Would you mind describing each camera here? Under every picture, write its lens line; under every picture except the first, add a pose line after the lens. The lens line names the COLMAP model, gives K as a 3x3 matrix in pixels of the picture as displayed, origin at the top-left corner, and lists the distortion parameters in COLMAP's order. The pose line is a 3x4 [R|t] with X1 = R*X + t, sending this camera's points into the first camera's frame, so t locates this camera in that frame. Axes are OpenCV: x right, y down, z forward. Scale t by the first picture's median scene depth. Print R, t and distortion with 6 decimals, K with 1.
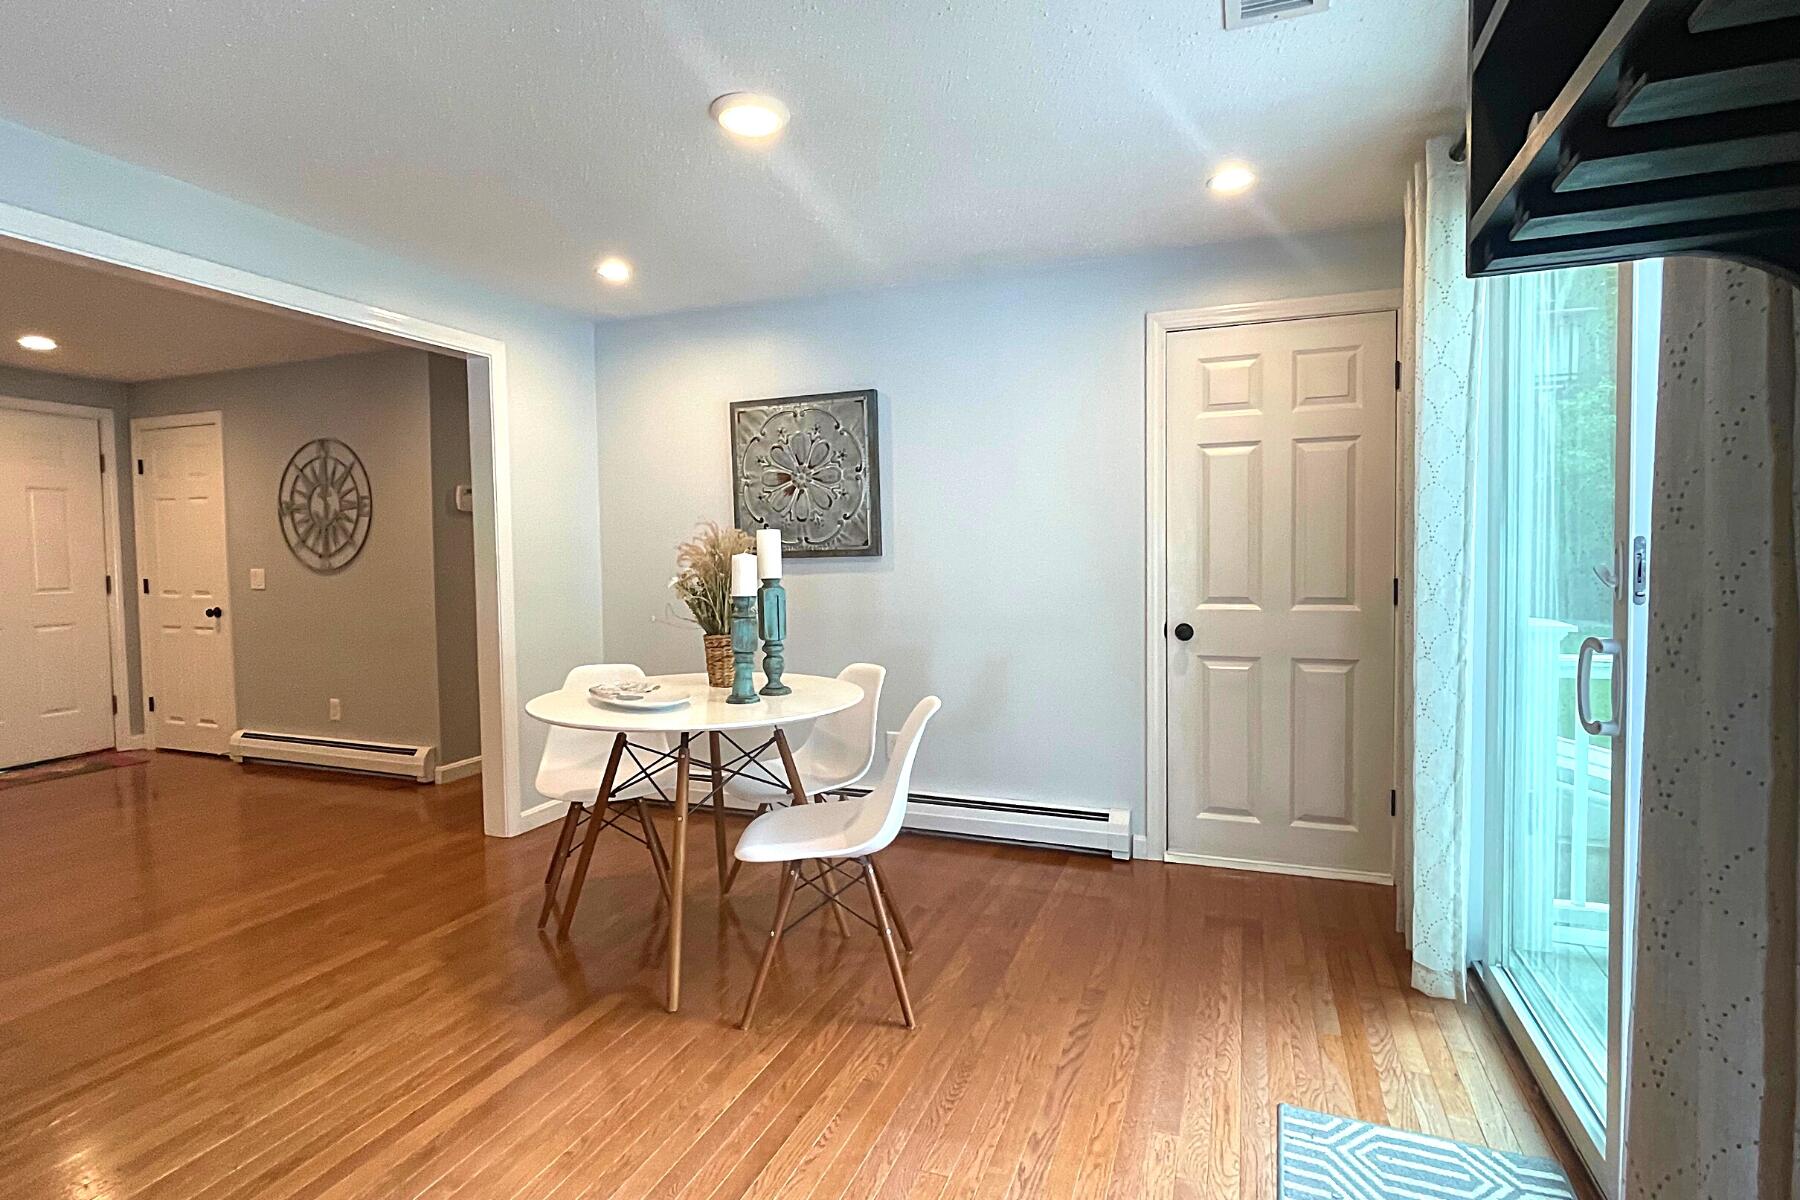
lens RADIAL K [[901.7, 0, 895.3], [0, 901.7, 588.0], [0, 0, 1]] dist [-0.000465, -0.000187]
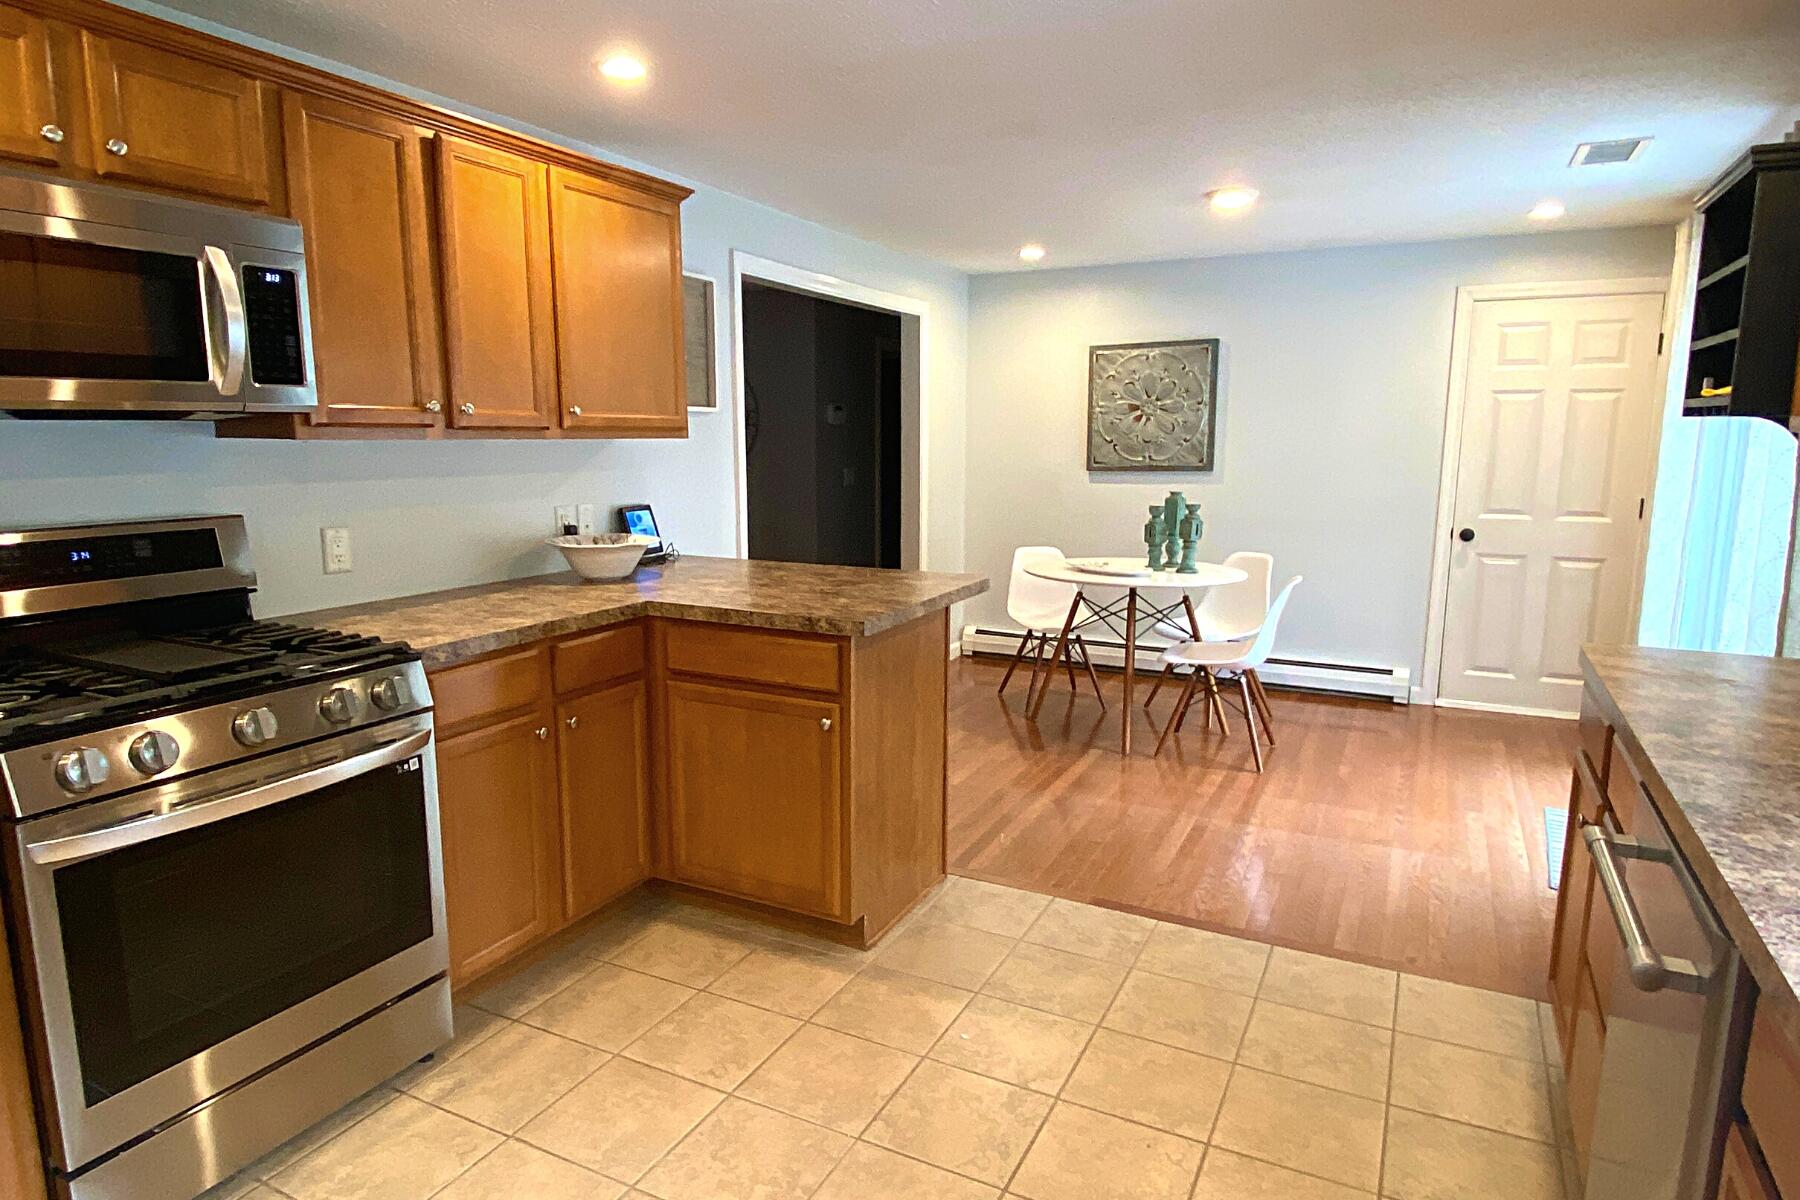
lens RADIAL K [[1048.0, 0, 884.9], [0, 1048.0, 610.9], [0, 0, 1]] dist [0.093791, -0.129832]
pose [[0.993919, 0.030484, -0.105807, -0.350326], [-0.016605, 0.991421, 0.129651, -0.028589], [0.108852, -0.127105, 0.985898, -0.629504]]
